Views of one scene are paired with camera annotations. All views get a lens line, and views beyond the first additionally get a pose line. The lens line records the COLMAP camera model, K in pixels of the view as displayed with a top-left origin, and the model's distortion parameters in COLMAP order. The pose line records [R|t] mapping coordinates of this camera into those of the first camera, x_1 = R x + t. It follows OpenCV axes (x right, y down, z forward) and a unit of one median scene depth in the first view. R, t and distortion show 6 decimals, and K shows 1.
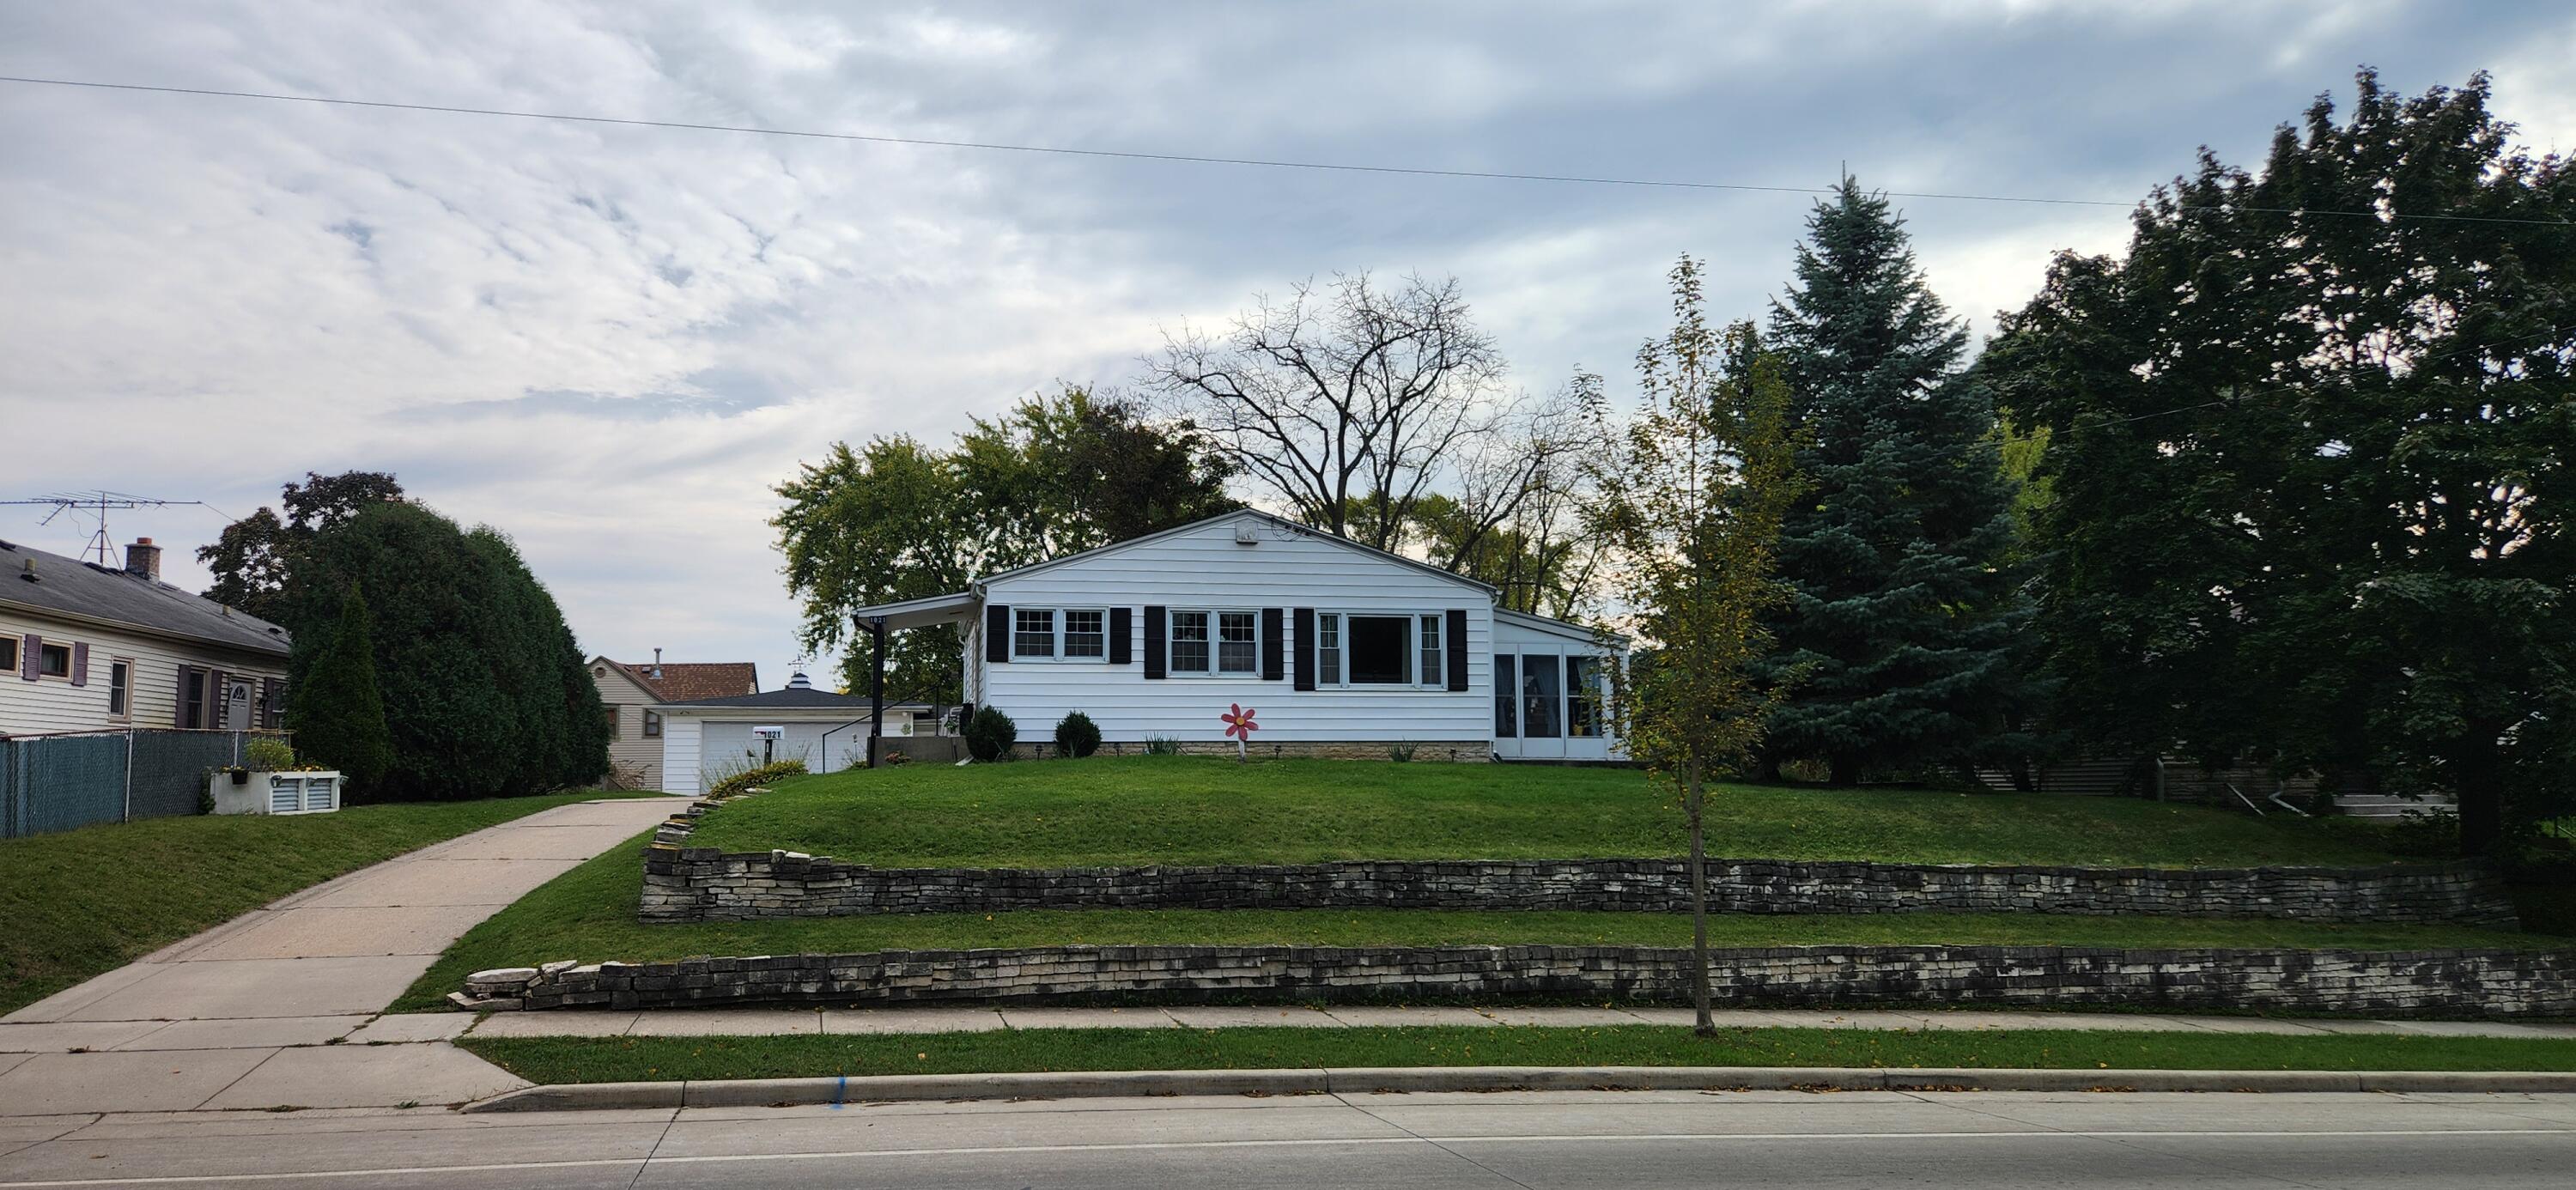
lens RADIAL K [[1747.8, 0, 1271.9], [0, 1747.8, 602.3], [0, 0, 1]] dist [0.073232, -0.047938]
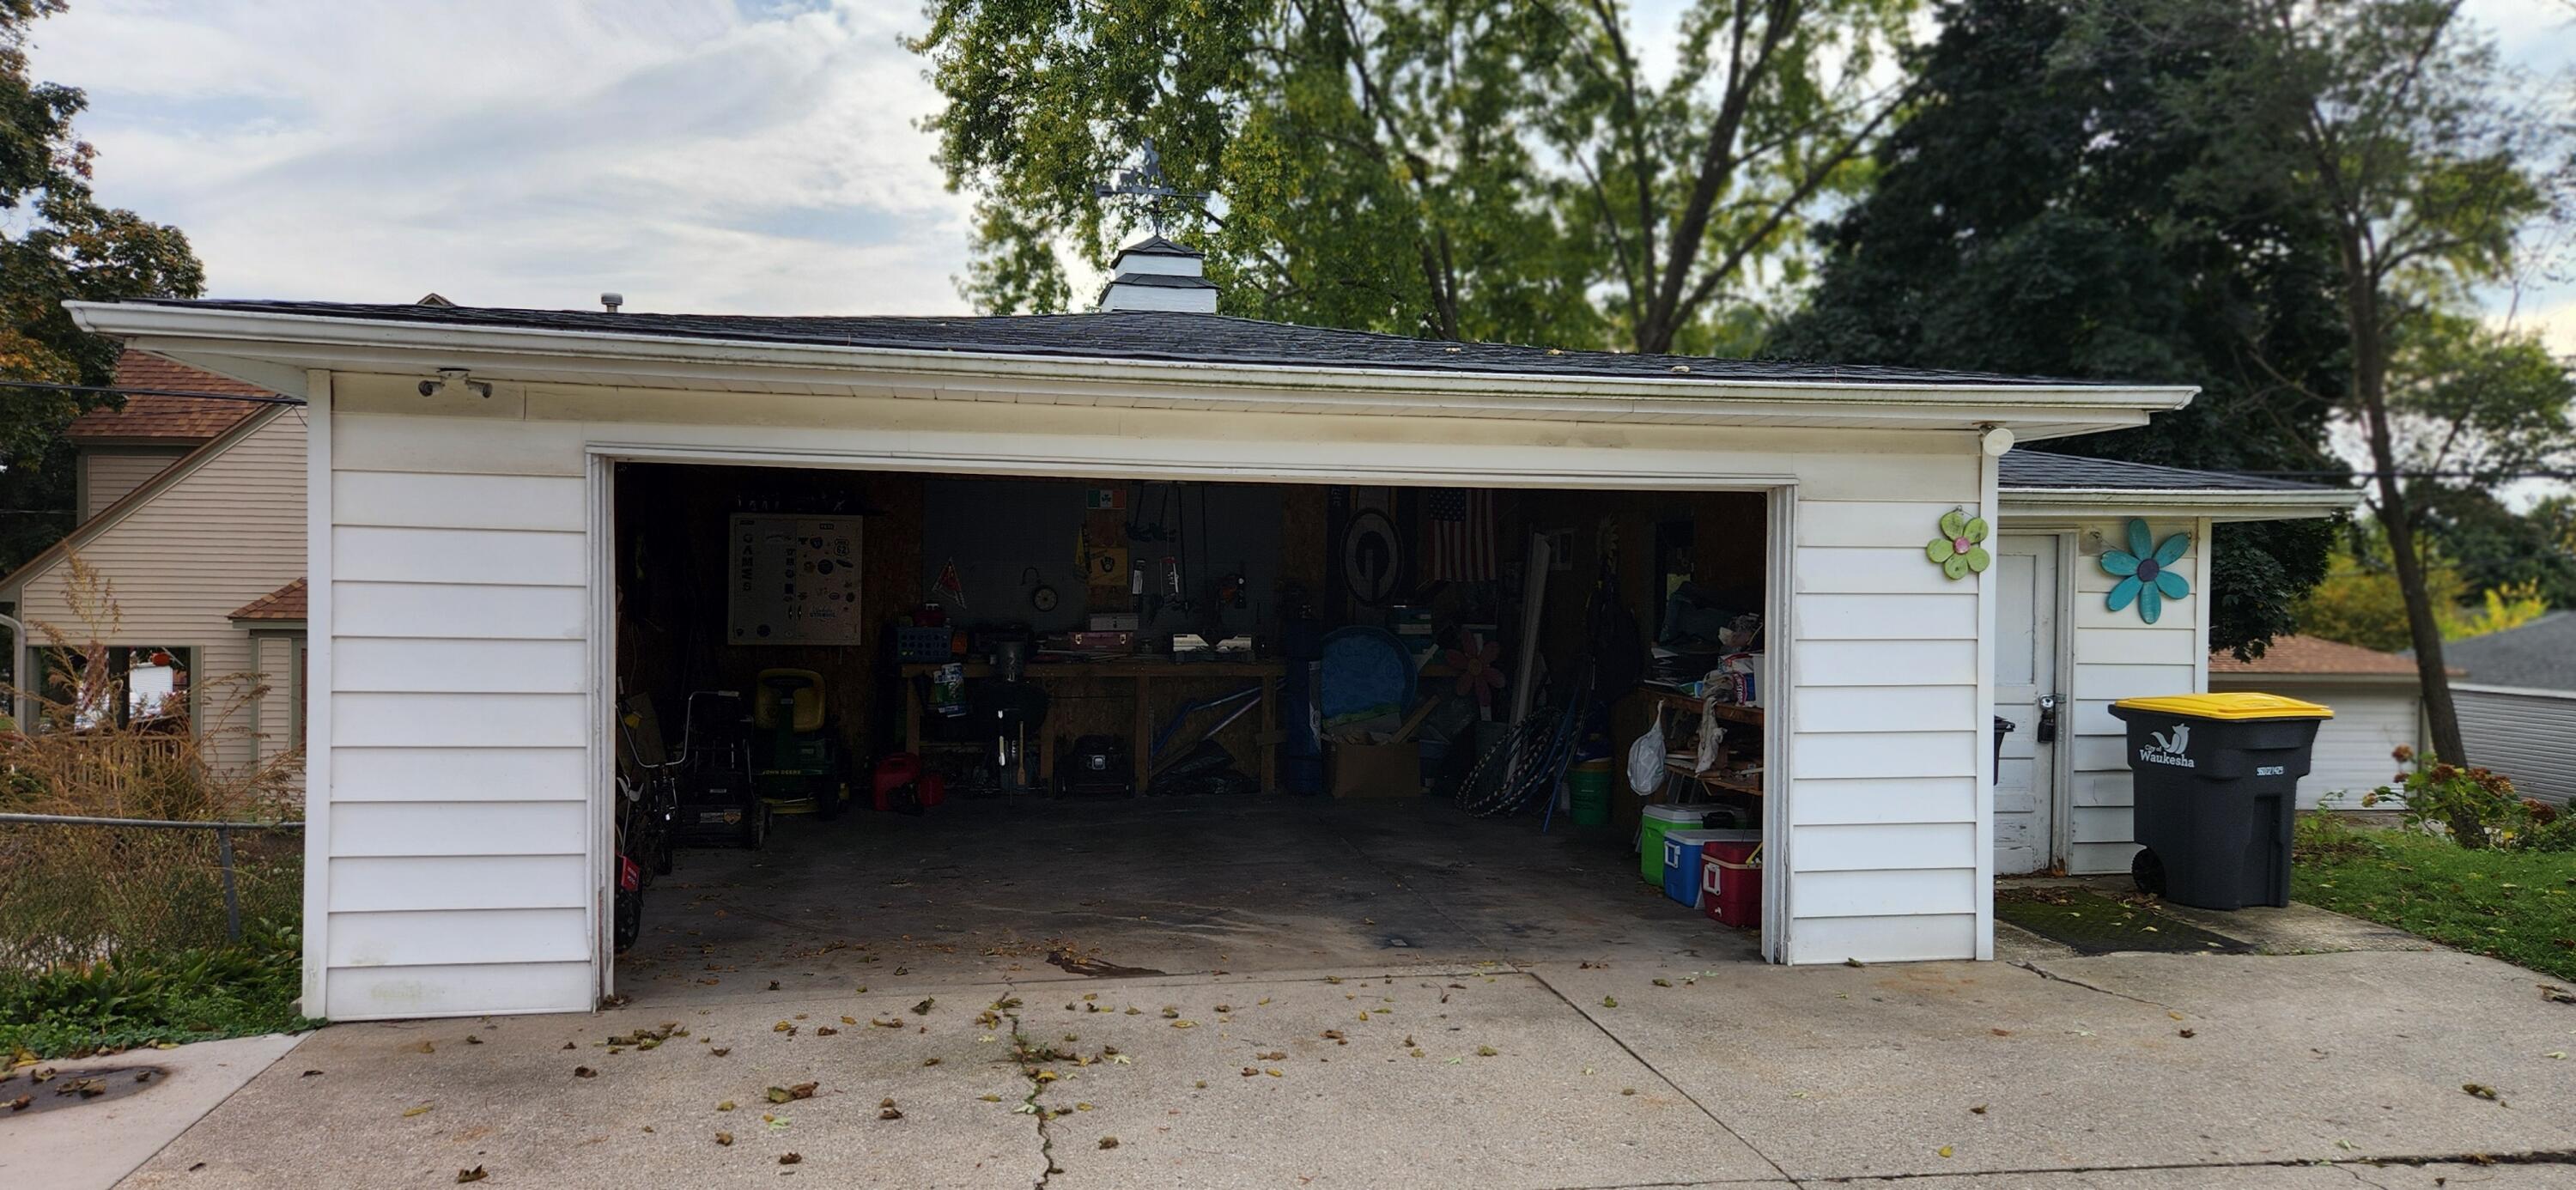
lens RADIAL K [[1747.8, 0, 1271.9], [0, 1747.8, 602.3], [0, 0, 1]] dist [0.073232, -0.047938]
pose [[0.999329, 0.011147, -0.034902, -0.460123], [-0.007019, 0.993196, 0.116242, 0.107747], [0.035960, -0.115919, 0.992608, 1.475715]]
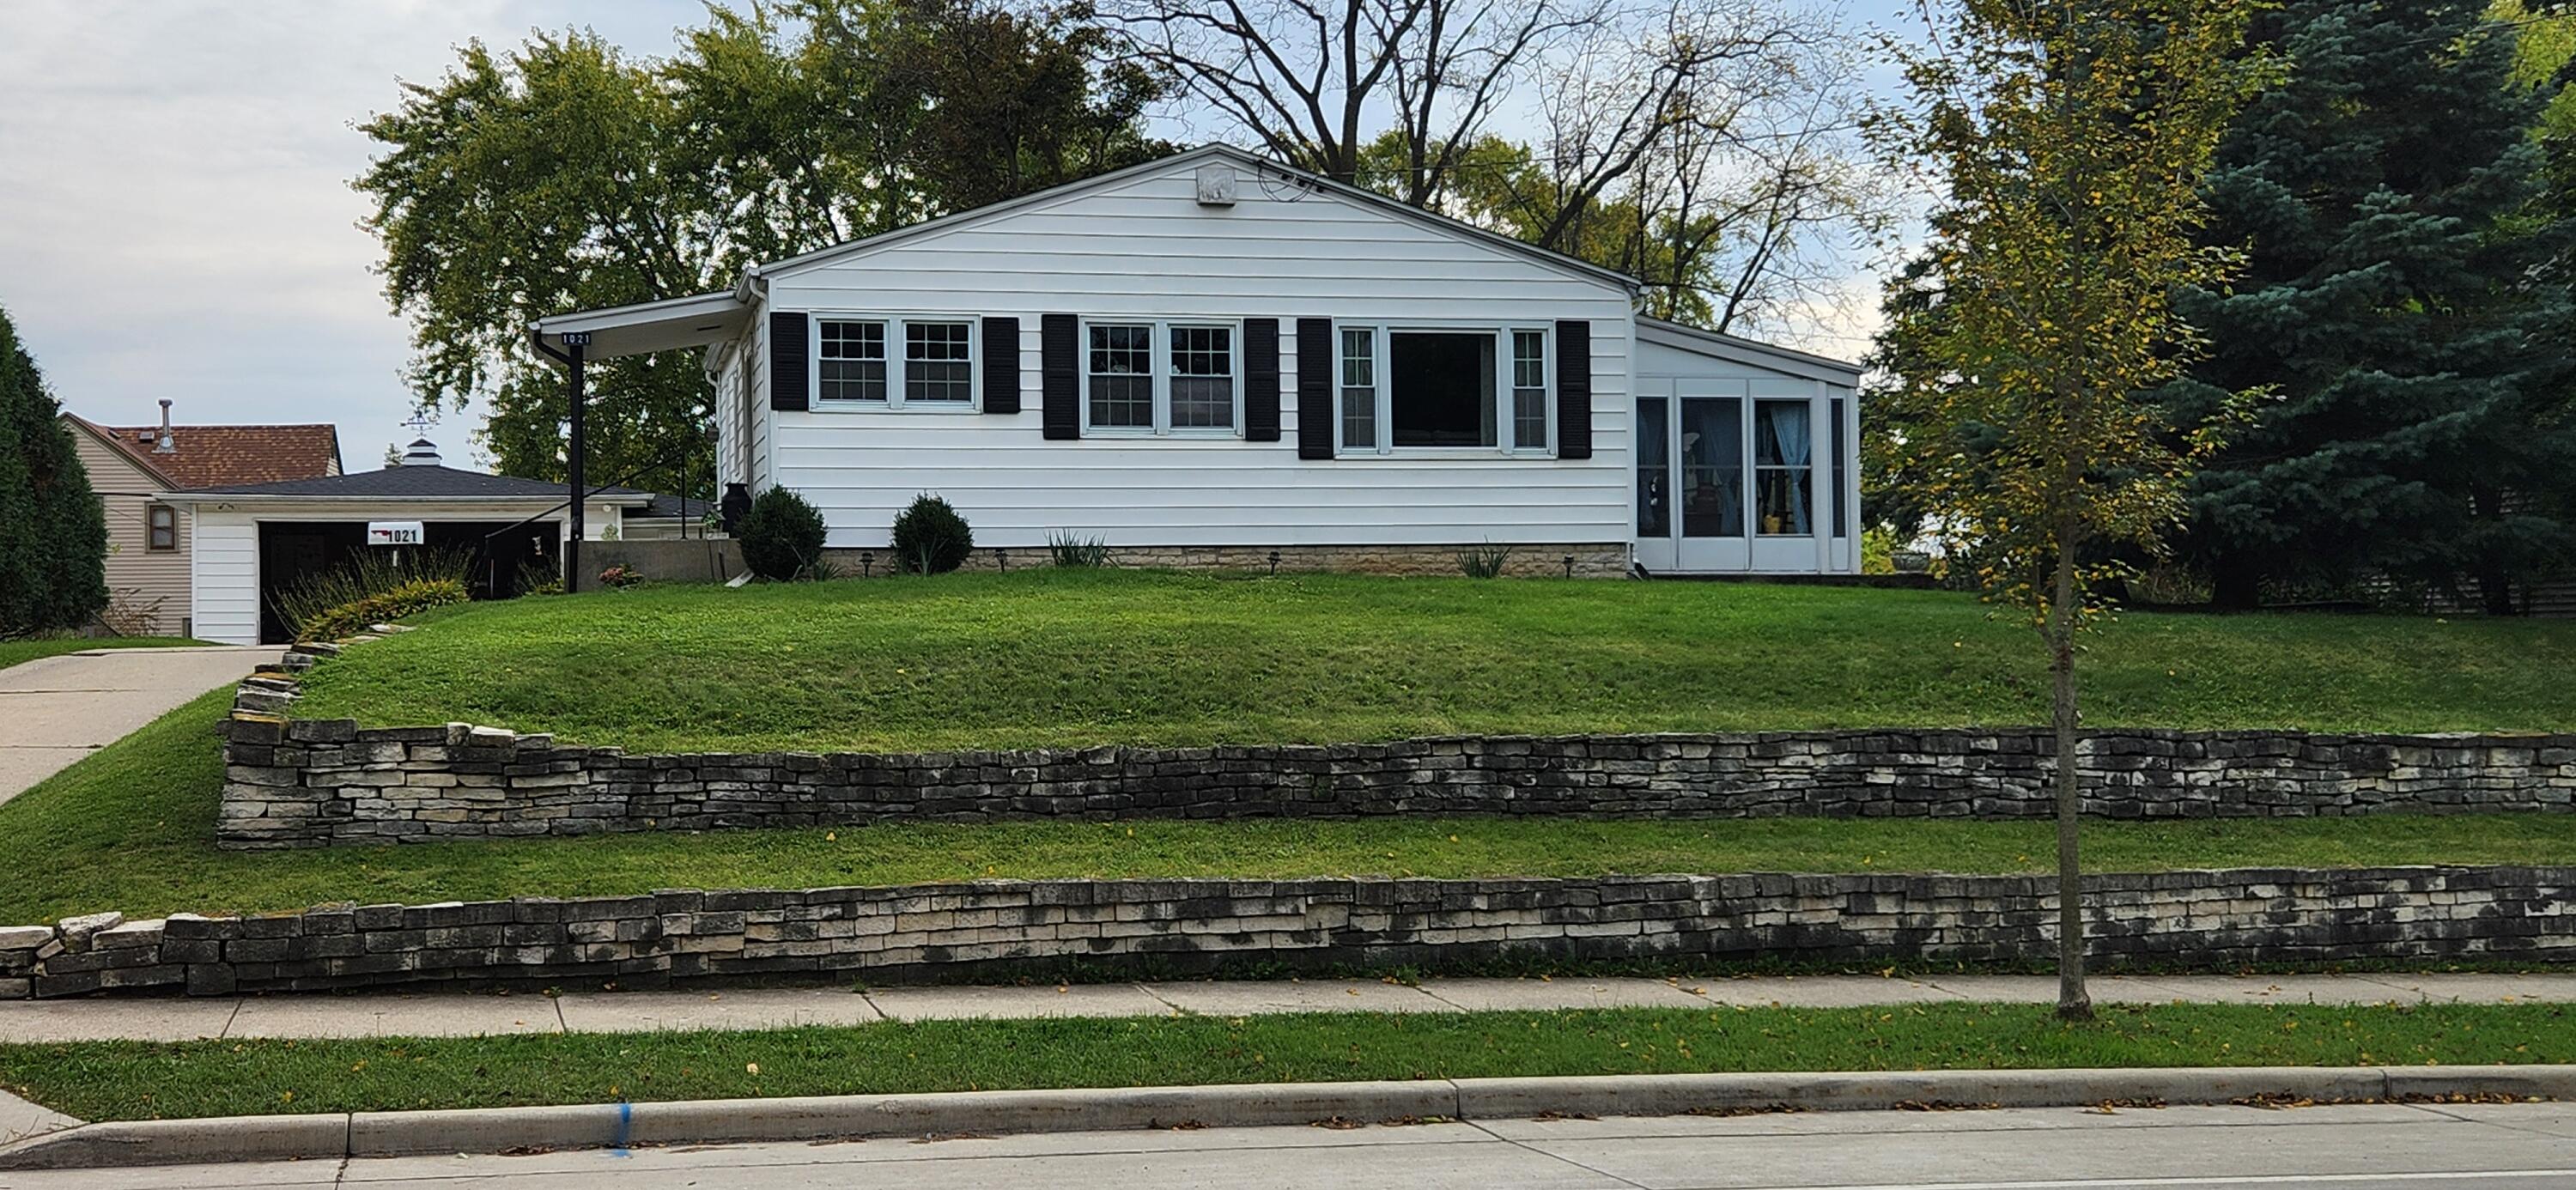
lens RADIAL K [[2894.6, 0, 1288.0], [0, 2894.6, 595.0], [0, 0, 1]] dist [0.085064, -0.067131]
pose [[0.999123, -0.006568, 0.041344, -0.044830], [0.002902, 0.996105, 0.088127, 0.014866], [-0.041761, -0.087930, 0.995251, 0.042852]]
